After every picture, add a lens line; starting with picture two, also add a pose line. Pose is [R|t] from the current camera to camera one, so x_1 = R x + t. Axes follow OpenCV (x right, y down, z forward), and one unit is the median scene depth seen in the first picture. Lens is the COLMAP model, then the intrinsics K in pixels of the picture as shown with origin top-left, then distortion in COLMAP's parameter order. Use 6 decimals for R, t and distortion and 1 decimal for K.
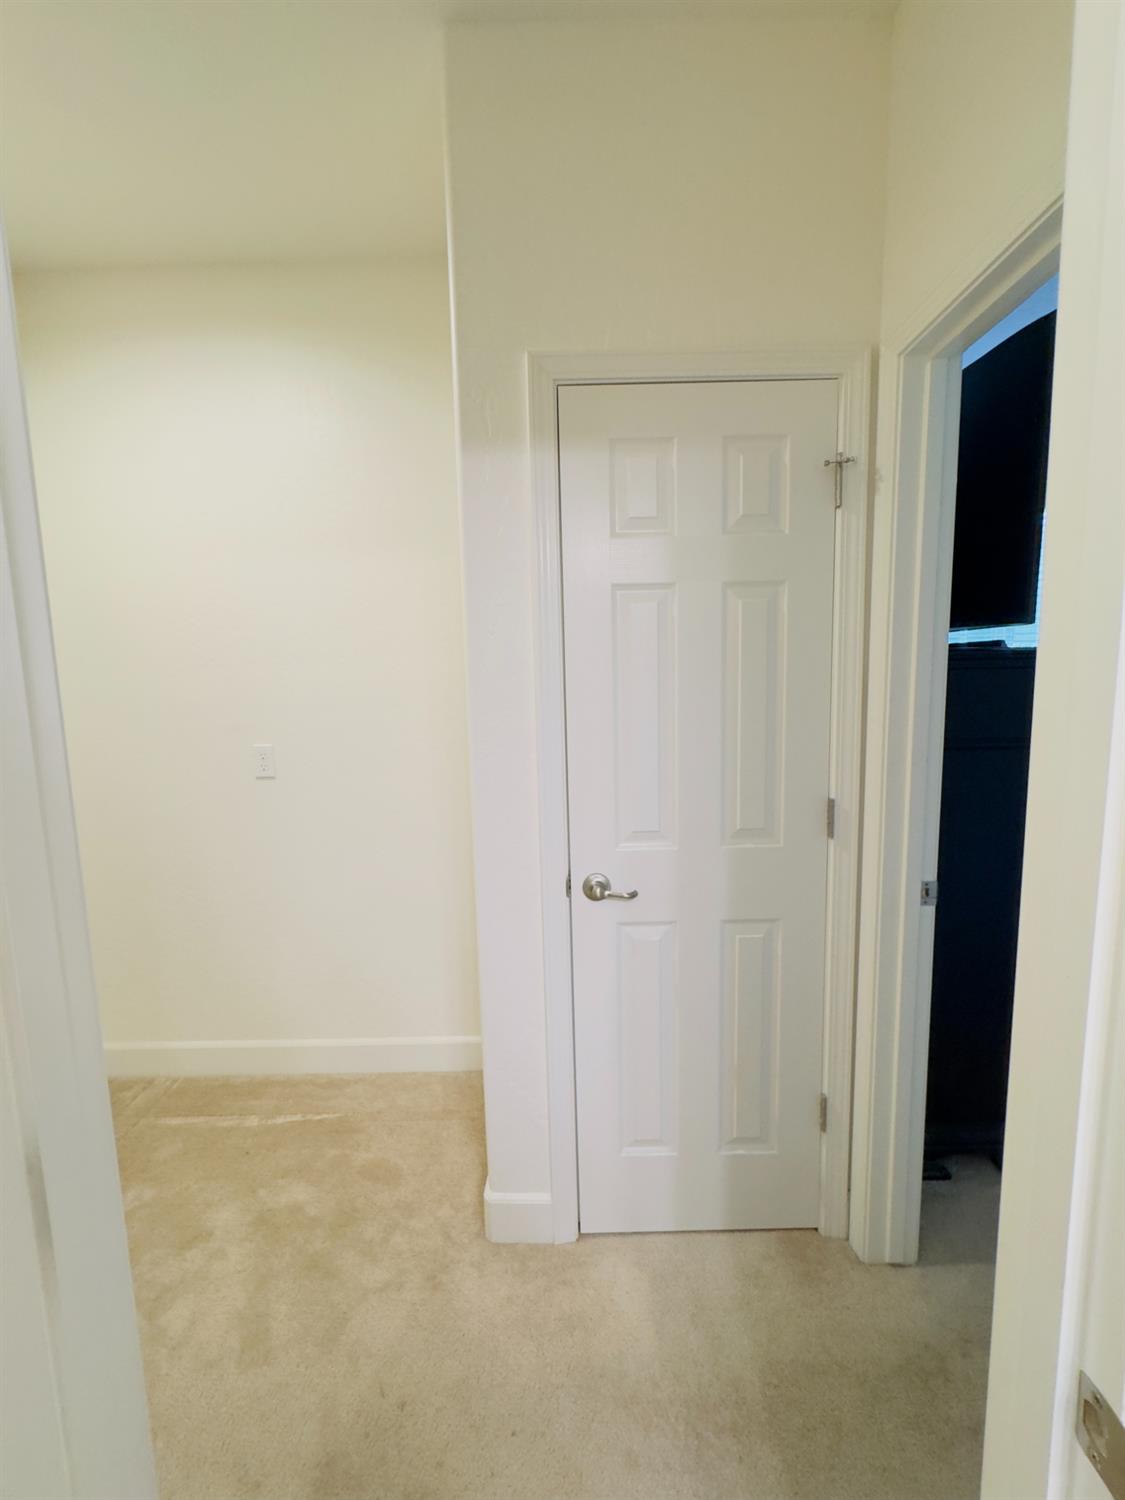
lens RADIAL K [[598.0, 0, 566.5], [0, 598.0, 748.7], [0, 0, 1]] dist [-0.002805, 0.000212]
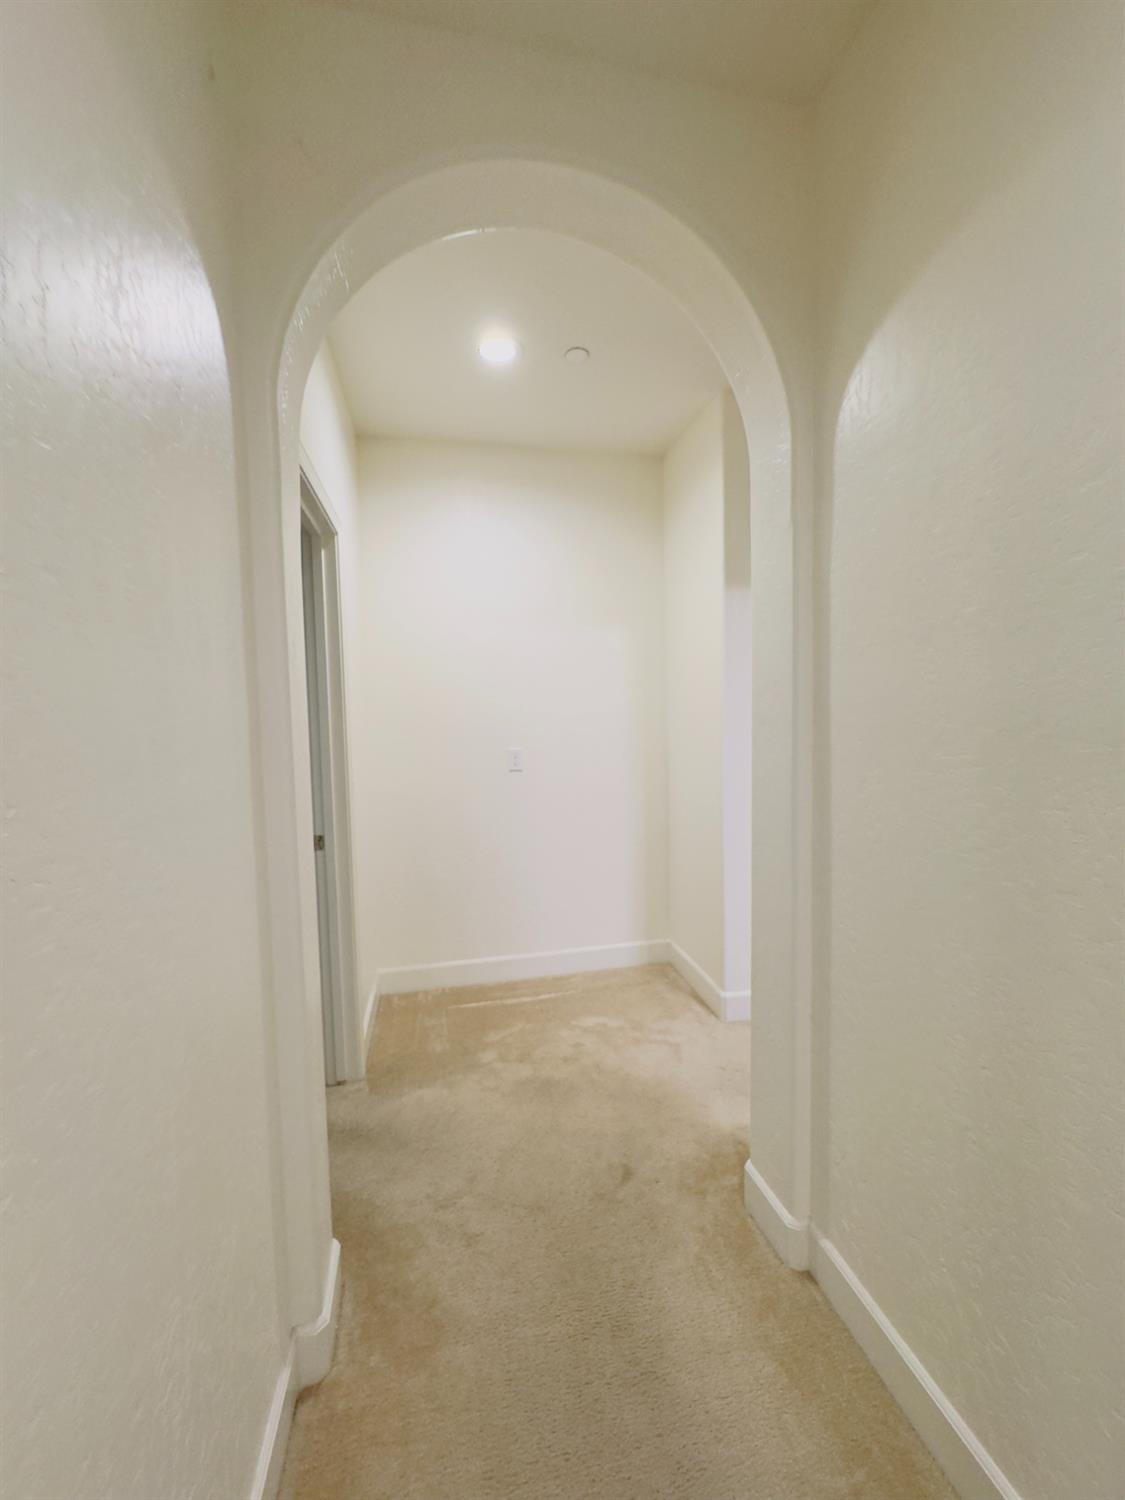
lens RADIAL K [[598.0, 0, 566.5], [0, 598.0, 748.7], [0, 0, 1]] dist [-0.002805, 0.000212]
pose [[0.978627, -0.006253, 0.205547, -0.739494], [0.020928, 0.997376, -0.069298, 0.108024], [-0.204574, 0.072119, 0.976191, -0.524598]]
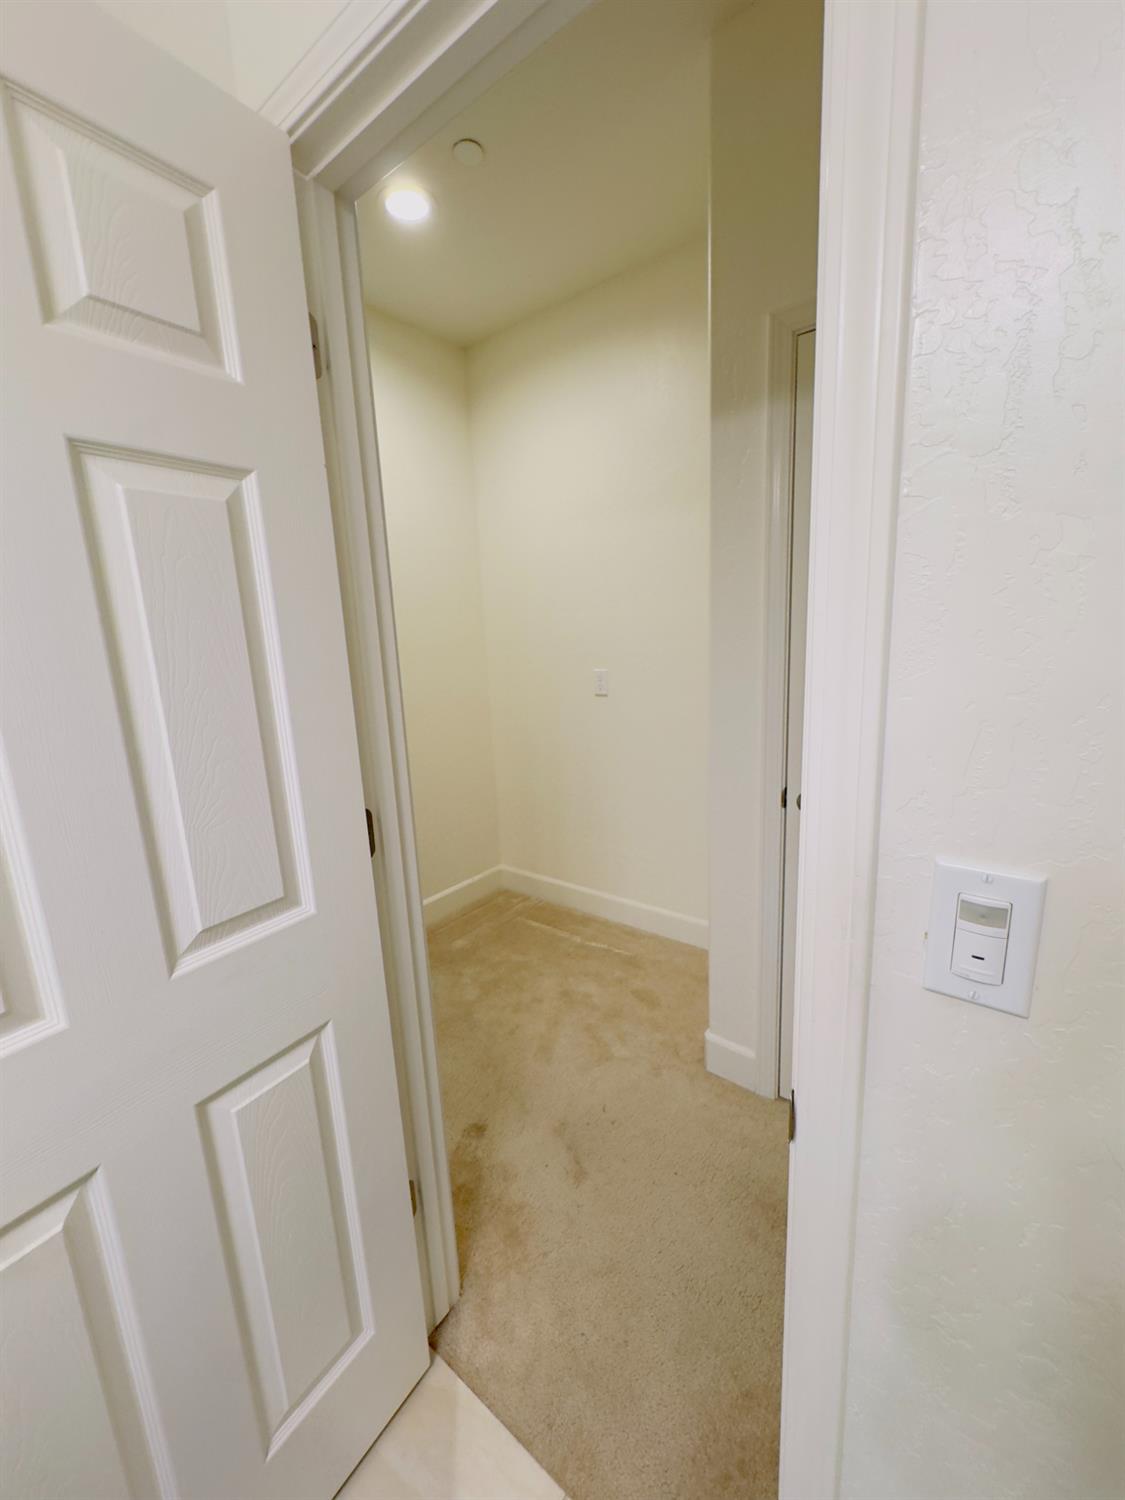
lens RADIAL K [[598.0, 0, 566.5], [0, 598.0, 748.7], [0, 0, 1]] dist [-0.002805, 0.000212]
pose [[0.797387, 0.105660, -0.594146, 0.244379], [-0.042230, 0.991909, 0.119719, 0.012415], [0.601989, -0.070372, 0.795398, -0.104433]]
